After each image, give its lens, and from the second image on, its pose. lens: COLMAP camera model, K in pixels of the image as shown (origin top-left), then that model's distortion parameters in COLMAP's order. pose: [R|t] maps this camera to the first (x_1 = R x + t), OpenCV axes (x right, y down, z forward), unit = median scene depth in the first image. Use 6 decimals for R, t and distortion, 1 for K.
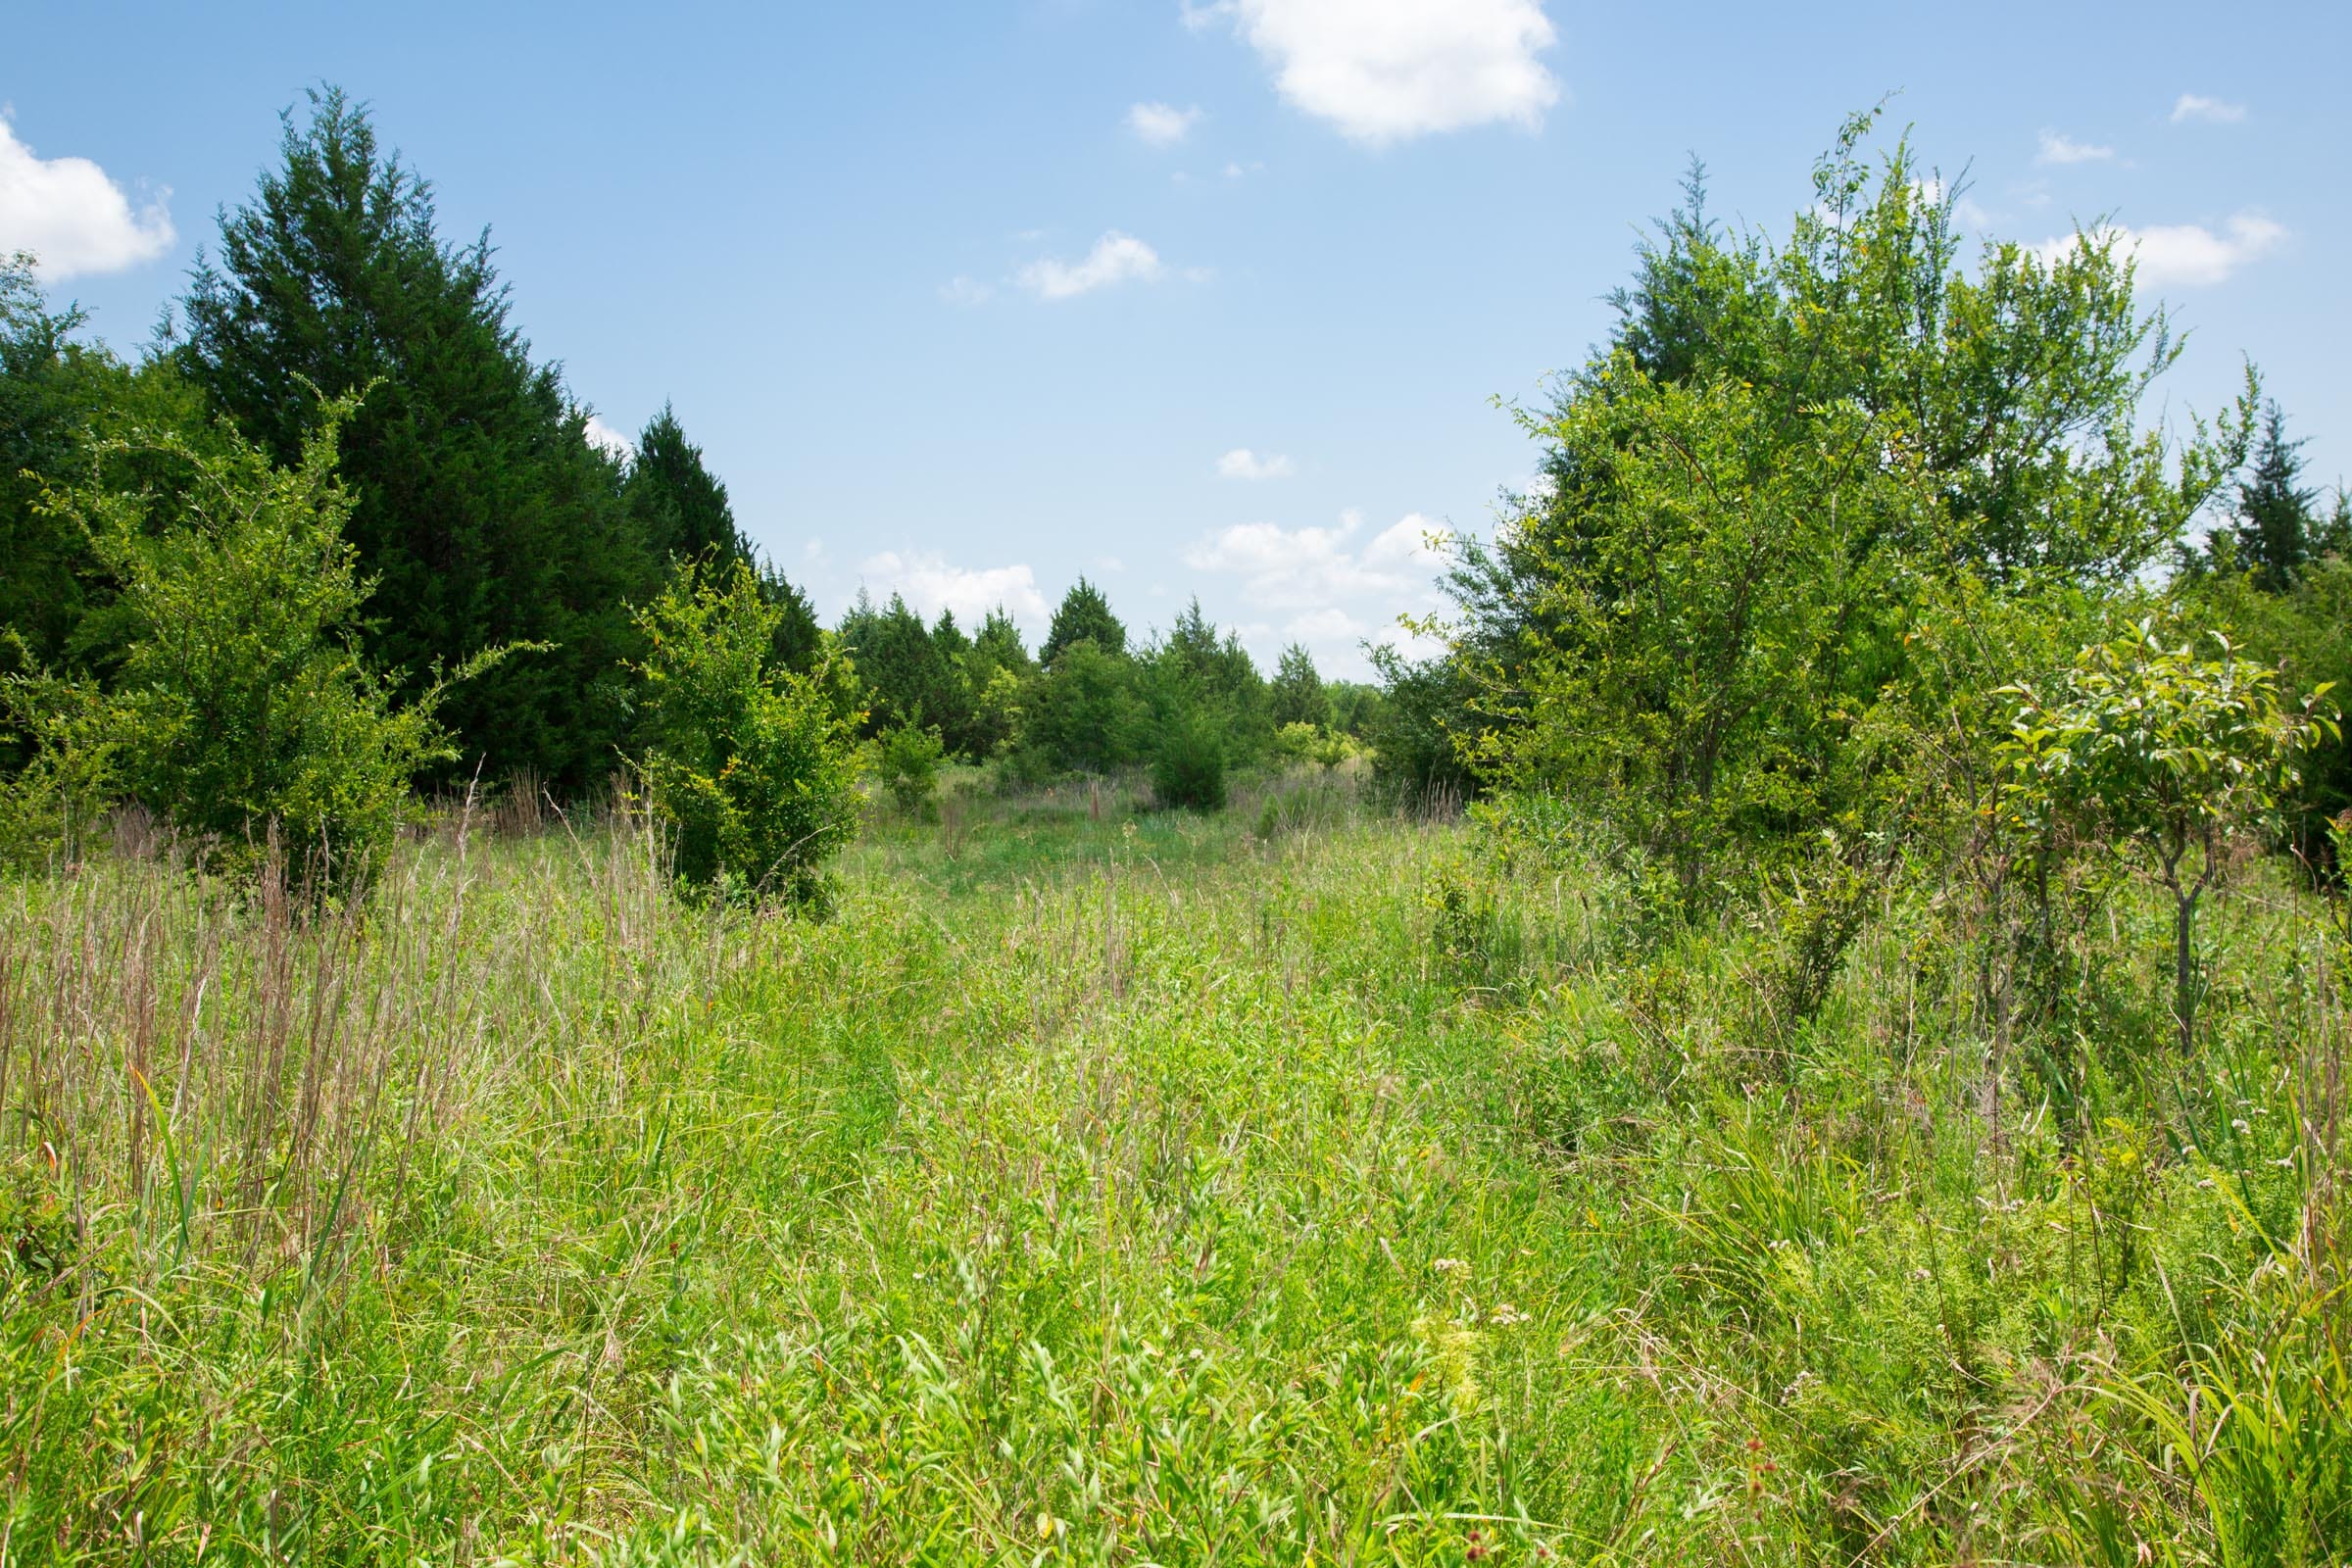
lens RADIAL K [[2804.2, 0, 1176.0], [0, 2804.2, 784.0], [0, 0, 1]] dist [-0.006752, 0.498229]
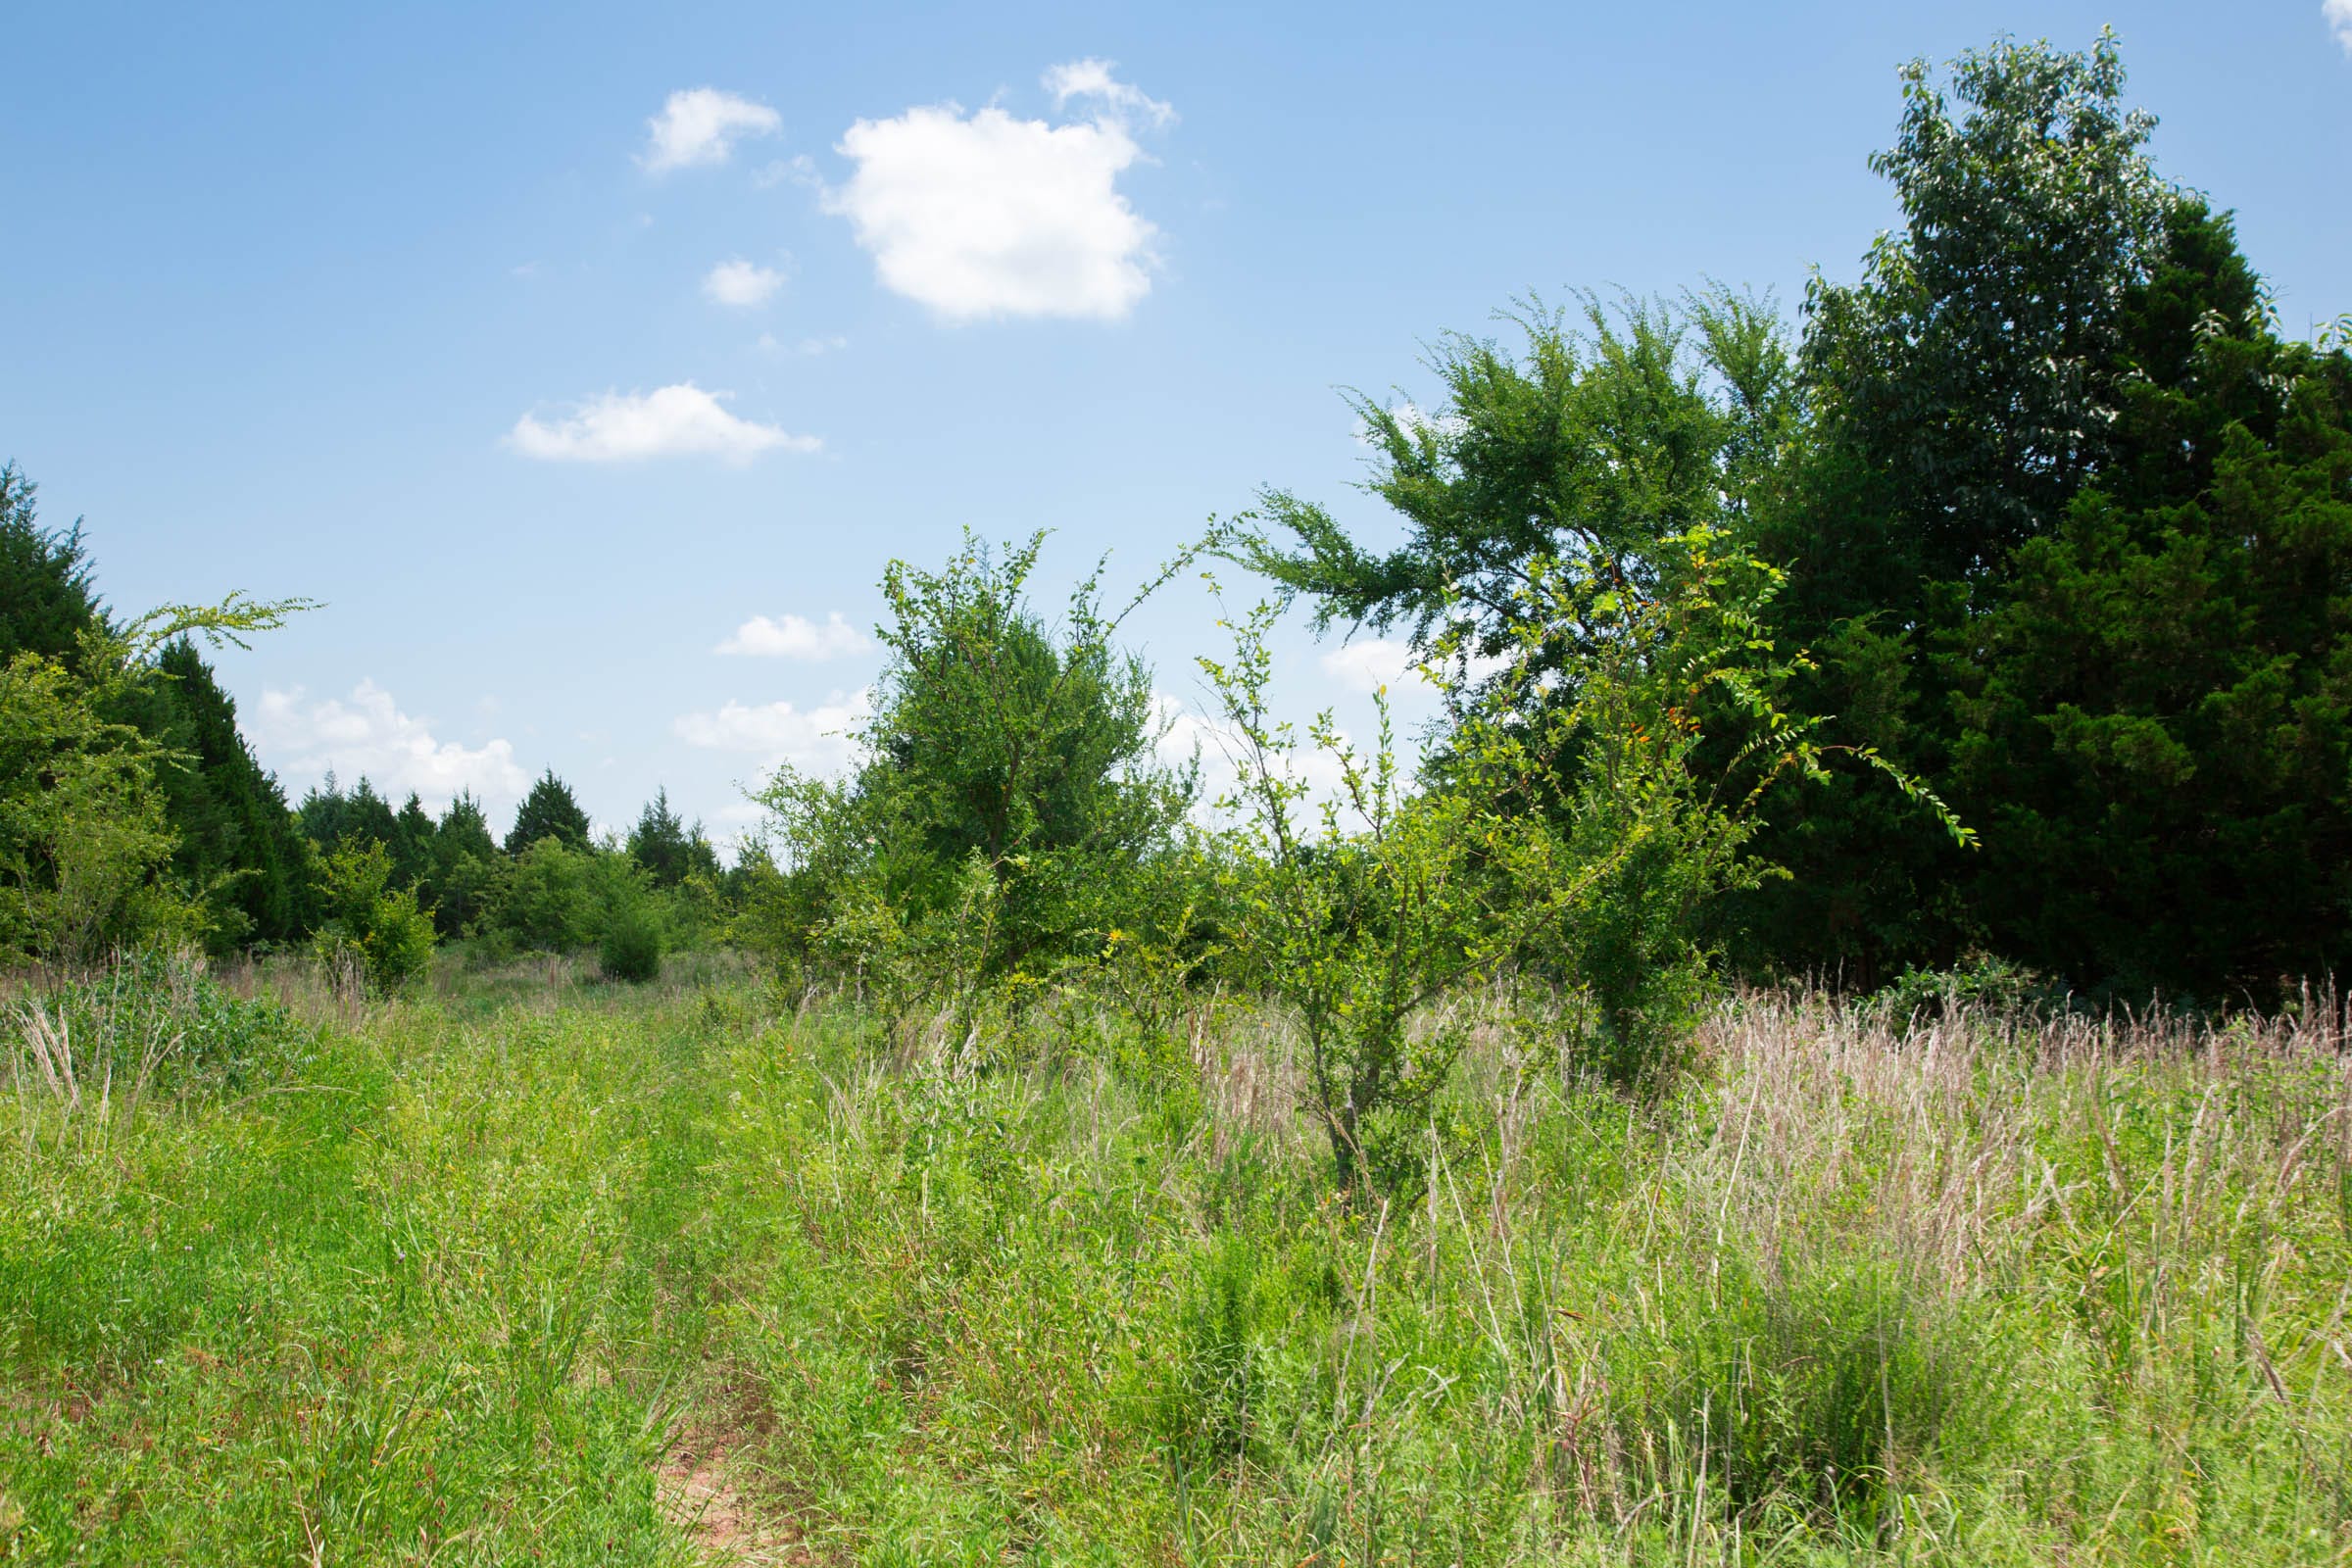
lens RADIAL K [[2715.0, 0, 1266.3], [0, 2715.0, 781.2], [0, 0, 1]] dist [-0.129417, 0.466299]
pose [[0.973944, 0.034029, 0.224221, 0.023242], [-0.017844, 0.997112, -0.073820, 0.008297], [-0.226086, 0.067895, 0.971738, -0.616240]]
